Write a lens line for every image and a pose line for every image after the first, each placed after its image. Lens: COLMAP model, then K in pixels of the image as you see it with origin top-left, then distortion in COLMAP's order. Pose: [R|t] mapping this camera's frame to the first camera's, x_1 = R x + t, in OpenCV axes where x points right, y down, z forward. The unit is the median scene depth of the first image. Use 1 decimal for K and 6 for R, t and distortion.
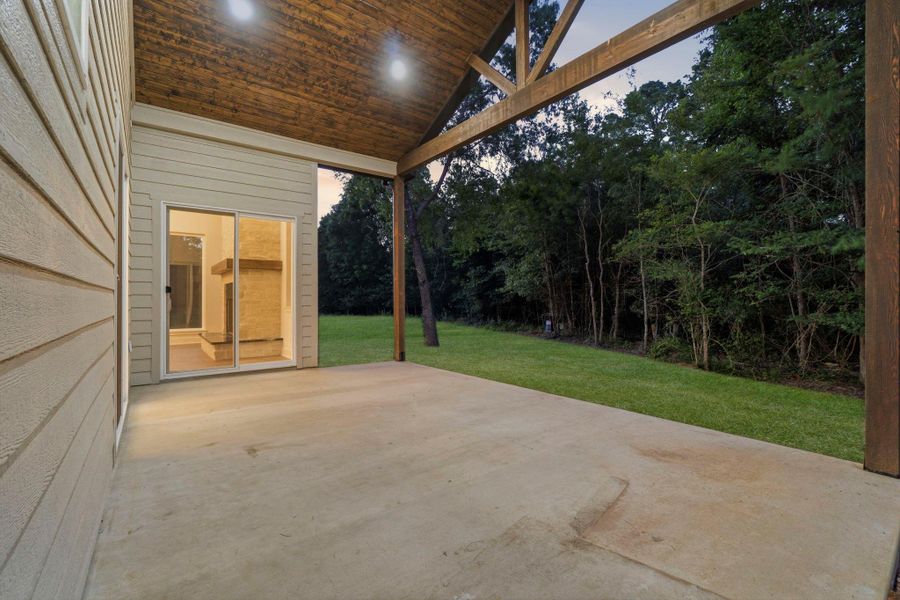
lens RADIAL K [[387.6, 0, 449.7], [0, 387.6, 298.6], [0, 0, 1]] dist [-0.000842, -0.000099]
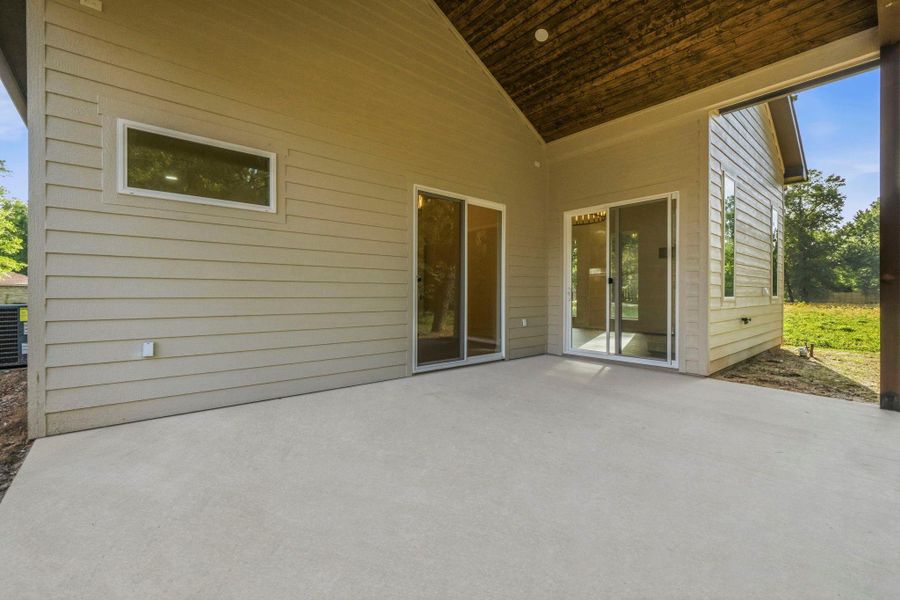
lens RADIAL K [[387.6, 0, 450.3], [0, 387.6, 297.2], [0, 0, 1]] dist [-0.000842, -0.000099]
pose [[0.060395, 0.009608, -0.998128, 0.502659], [-0.001683, 0.999953, 0.009523, 0.018281], [0.998173, 0.001105, 0.060408, 0.546069]]
